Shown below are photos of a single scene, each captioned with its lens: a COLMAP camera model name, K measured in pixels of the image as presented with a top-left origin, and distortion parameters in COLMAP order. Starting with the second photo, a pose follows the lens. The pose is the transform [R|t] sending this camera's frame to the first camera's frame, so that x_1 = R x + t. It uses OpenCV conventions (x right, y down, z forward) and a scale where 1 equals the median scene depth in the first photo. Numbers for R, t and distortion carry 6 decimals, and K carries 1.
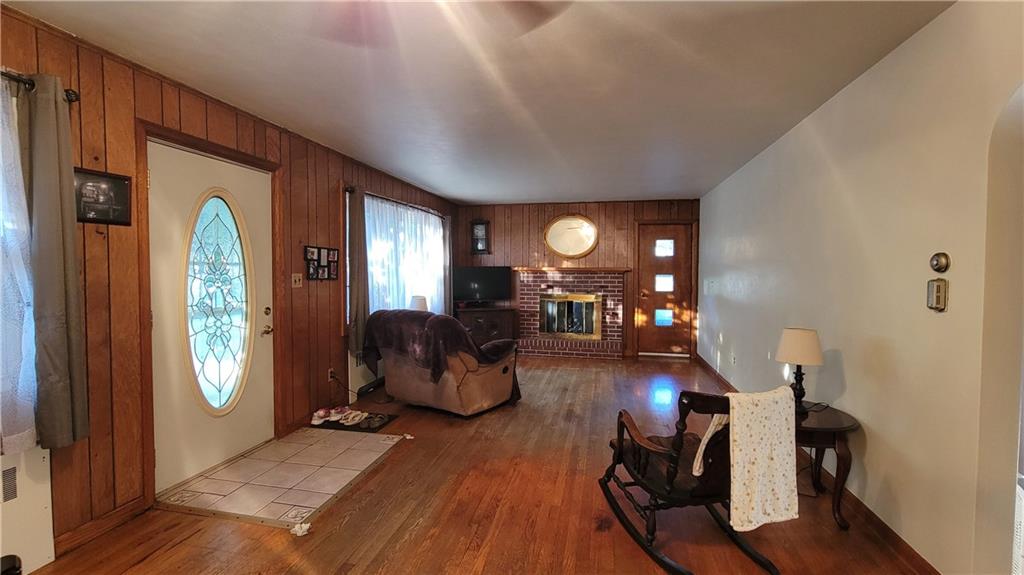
lens RADIAL K [[434.3, 0, 513.1], [0, 434.3, 284.8], [0, 0, 1]] dist [0.000543, -0.000048]
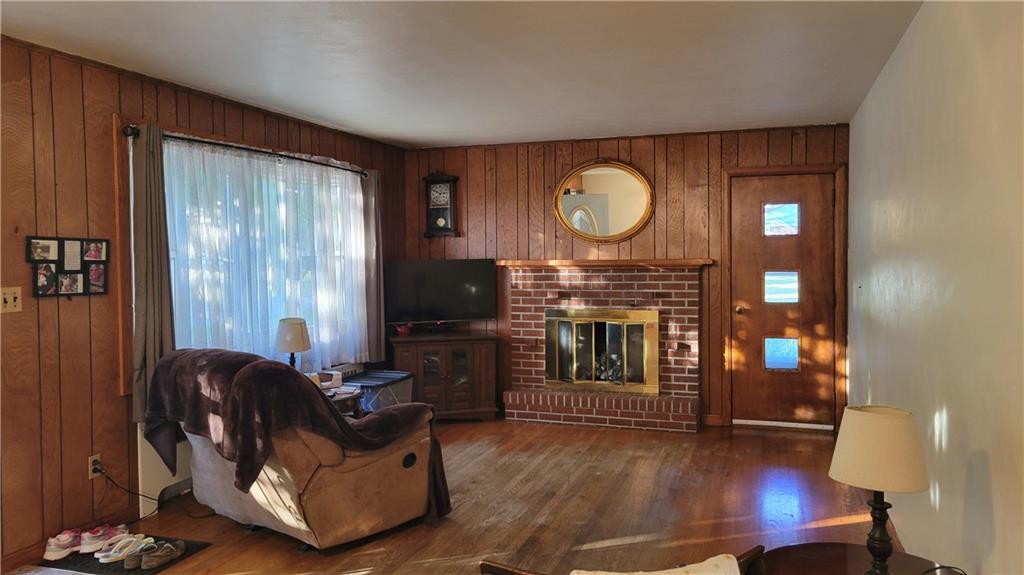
lens RADIAL K [[763.1, 0, 511.6], [0, 763.1, 282.7], [0, 0, 1]] dist [0.056605, -0.018153]
pose [[0.993273, -0.008291, -0.115495, 0.136363], [0.008690, 0.999958, 0.002958, -0.015729], [0.115465, -0.003942, 0.993304, 0.047796]]
